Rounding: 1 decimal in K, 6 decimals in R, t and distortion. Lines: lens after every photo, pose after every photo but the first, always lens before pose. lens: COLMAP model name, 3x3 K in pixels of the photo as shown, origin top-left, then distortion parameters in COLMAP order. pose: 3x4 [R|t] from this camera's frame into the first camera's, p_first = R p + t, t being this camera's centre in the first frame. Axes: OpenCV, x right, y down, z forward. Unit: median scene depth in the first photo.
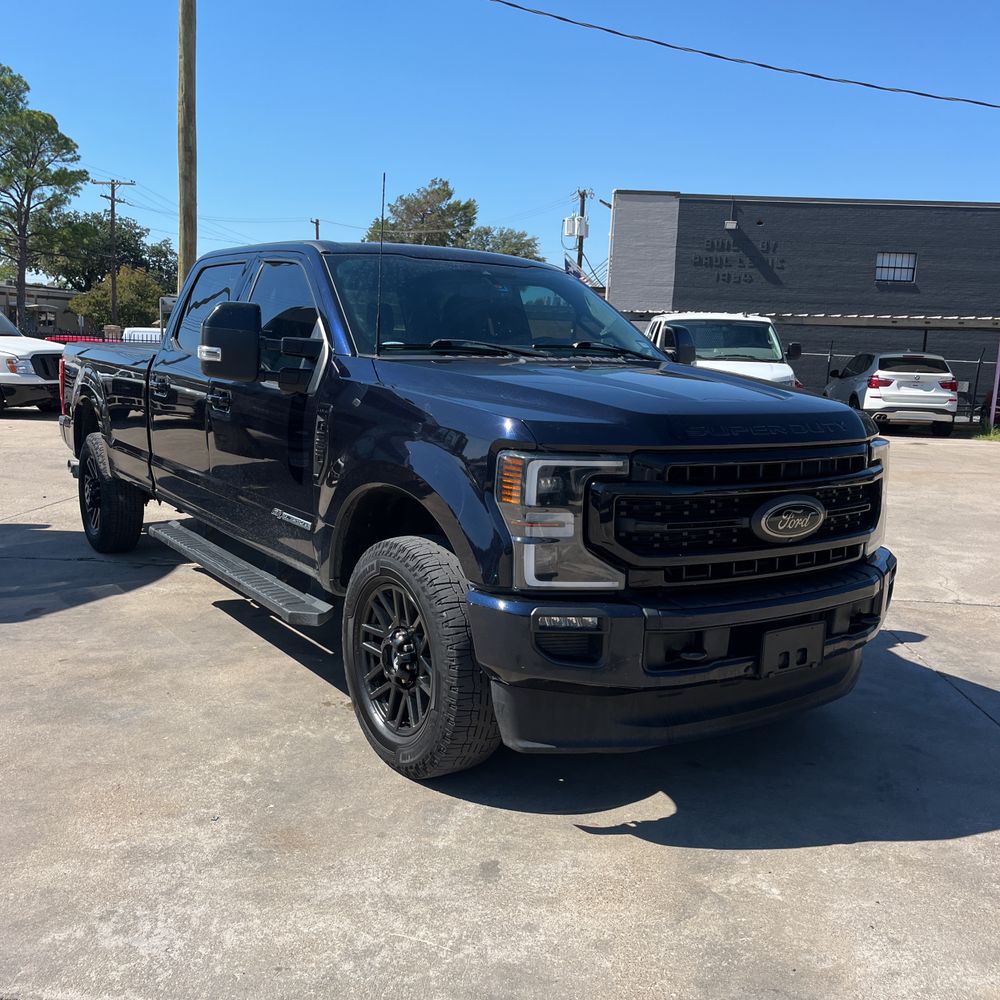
lens RADIAL K [[1014.8, 0, 495.2], [0, 1014.8, 500.4], [0, 0, 1]] dist [0.024852, 0.000000]
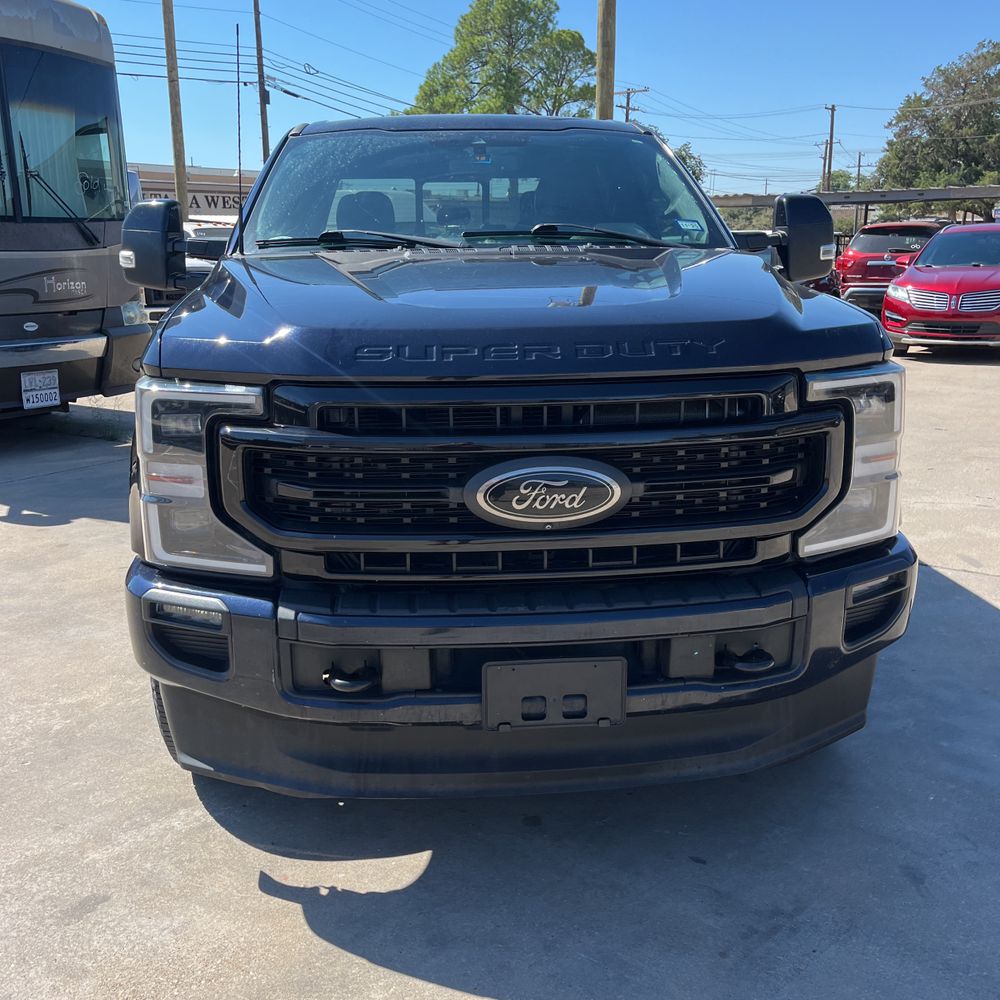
lens RADIAL K [[1014.8, 0, 492.5], [0, 1014.8, 491.0], [0, 0, 1]] dist [0.024852, 0.000000]
pose [[0.870345, 0.076305, -0.486495, 0.532535], [-0.036218, 0.995165, 0.091294, -0.037617], [0.491110, -0.061838, 0.868900, 0.404765]]
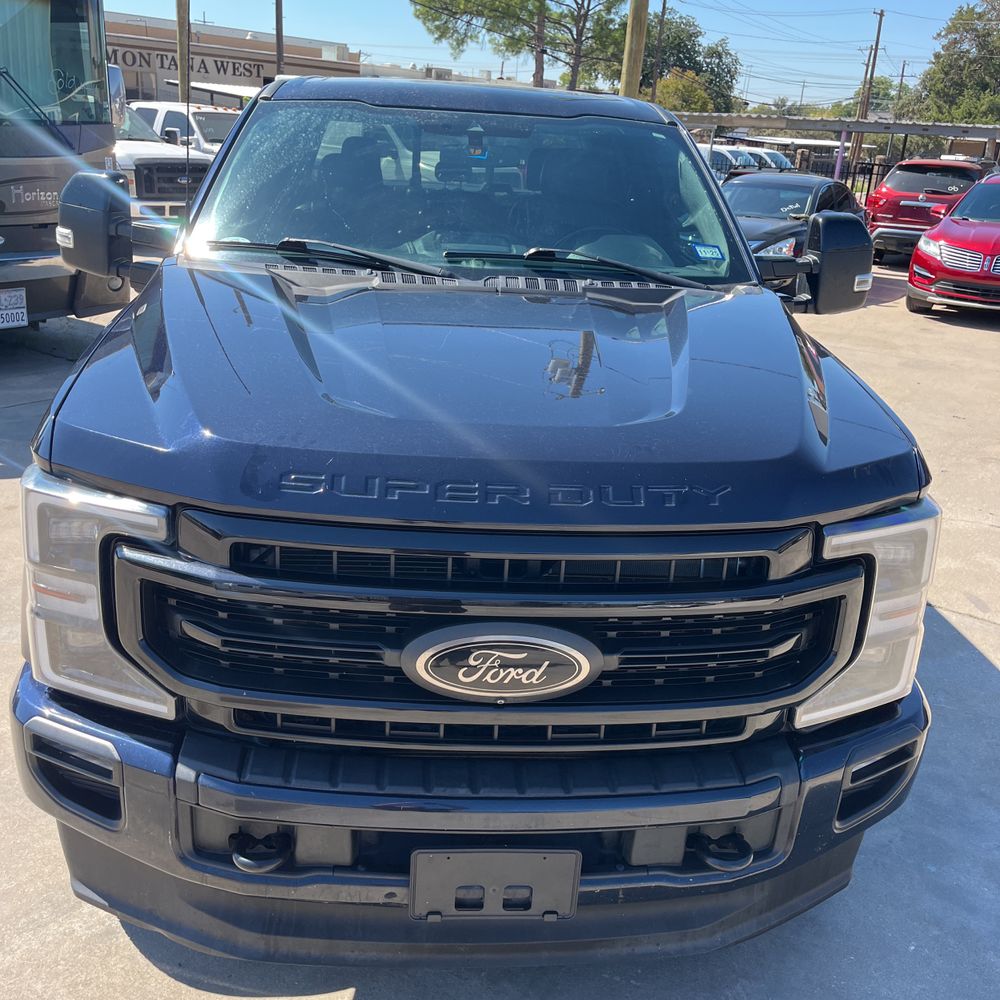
lens RADIAL K [[1014.8, 0, 494.2], [0, 1014.8, 502.3], [0, 0, 1]] dist [0.024852, 0.000000]
pose [[0.862082, 0.191731, -0.469099, 0.486068], [-0.105628, 0.973319, 0.203700, -0.160727], [0.495639, -0.126056, 0.859333, 0.518248]]
